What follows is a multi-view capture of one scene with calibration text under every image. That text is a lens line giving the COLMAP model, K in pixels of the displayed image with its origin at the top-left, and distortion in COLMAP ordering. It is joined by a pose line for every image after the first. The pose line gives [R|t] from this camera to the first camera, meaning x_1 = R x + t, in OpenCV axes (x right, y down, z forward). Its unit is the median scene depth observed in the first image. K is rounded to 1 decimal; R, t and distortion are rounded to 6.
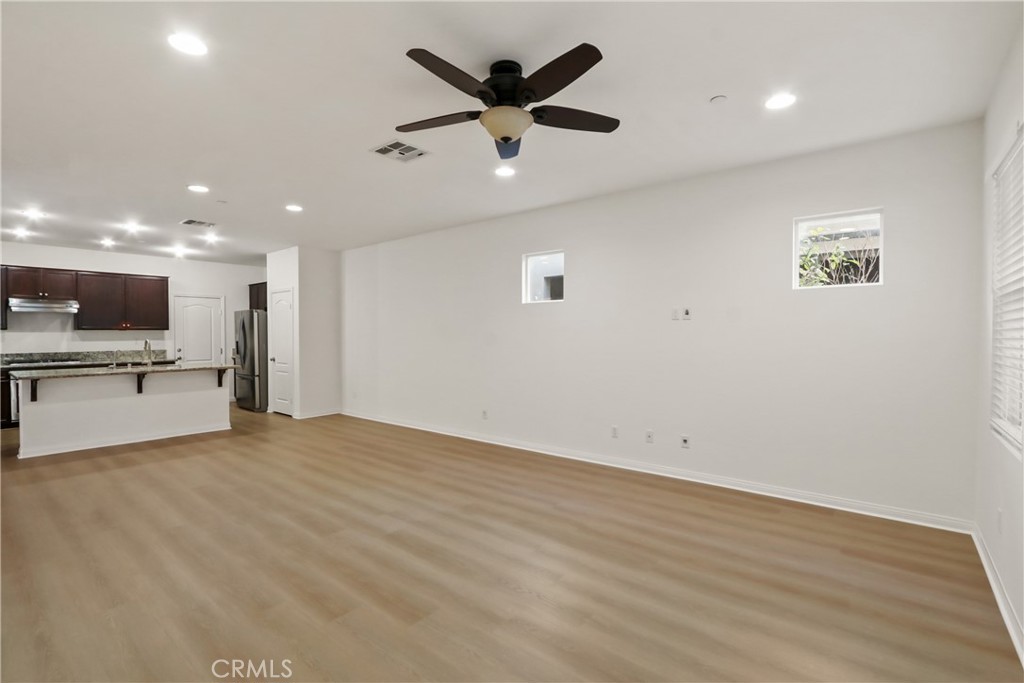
lens RADIAL K [[472.6, 0, 504.5], [0, 472.6, 340.3], [0, 0, 1]] dist [-0.012943, 0.002853]
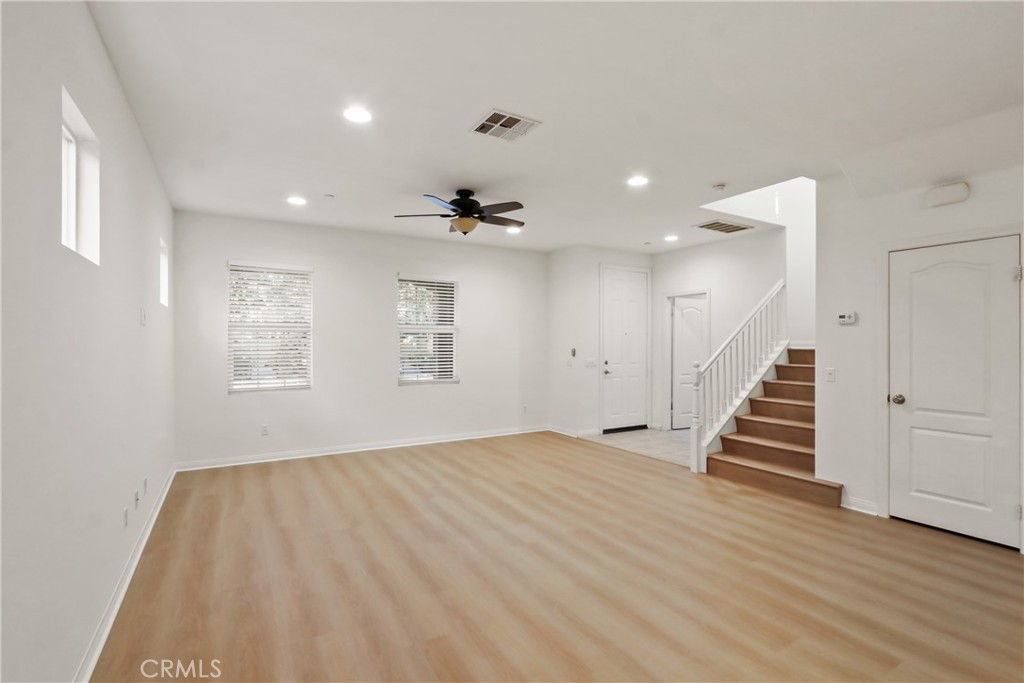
lens RADIAL K [[472.6, 0, 507.5], [0, 472.6, 339.4], [0, 0, 1]] dist [-0.012943, 0.002853]
pose [[-0.941465, 0.007957, 0.337018, -0.259836], [0.009914, 0.999943, 0.004087, -0.013022], [-0.336966, 0.007188, -0.941489, 0.919881]]
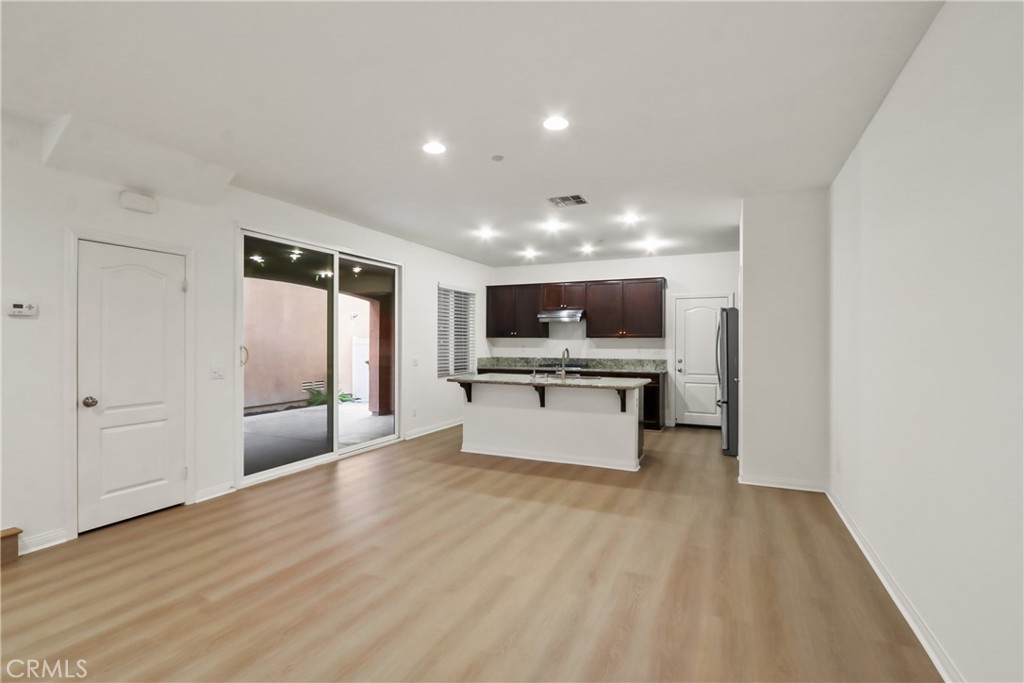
lens RADIAL K [[472.6, 0, 516.5], [0, 472.6, 340.3], [0, 0, 1]] dist [-0.012943, 0.002853]
pose [[0.267333, 0.000793, -0.963604, 0.074255], [-0.018293, 0.999824, -0.004252, -0.009302], [0.963431, 0.018763, 0.267300, 0.587979]]
